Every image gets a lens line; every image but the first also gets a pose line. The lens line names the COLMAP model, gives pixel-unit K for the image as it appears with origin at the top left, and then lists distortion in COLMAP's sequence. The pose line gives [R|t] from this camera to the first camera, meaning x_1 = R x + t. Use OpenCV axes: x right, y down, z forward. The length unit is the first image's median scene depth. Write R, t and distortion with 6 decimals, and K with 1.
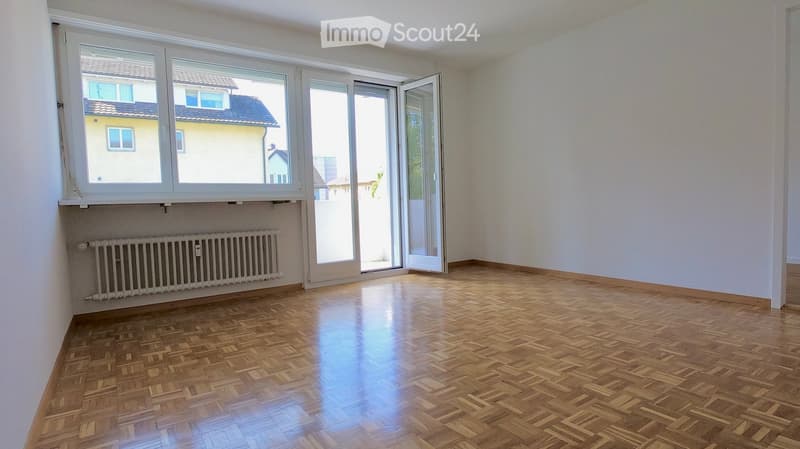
lens RADIAL K [[409.3, 0, 400.0], [0, 409.3, 224.5], [0, 0, 1]] dist [-0.001266, -0.000266]
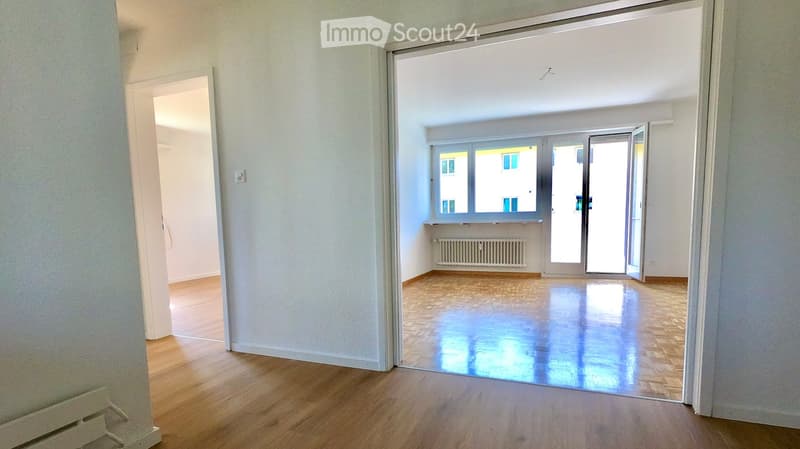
lens RADIAL K [[409.3, 0, 400.0], [0, 409.3, 224.5], [0, 0, 1]] dist [-0.001266, -0.000266]
pose [[0.579421, 0.049079, -0.813549, 0.763430], [-0.037522, 0.998733, 0.033527, -0.082687], [0.814164, 0.011100, 0.580529, -0.397589]]
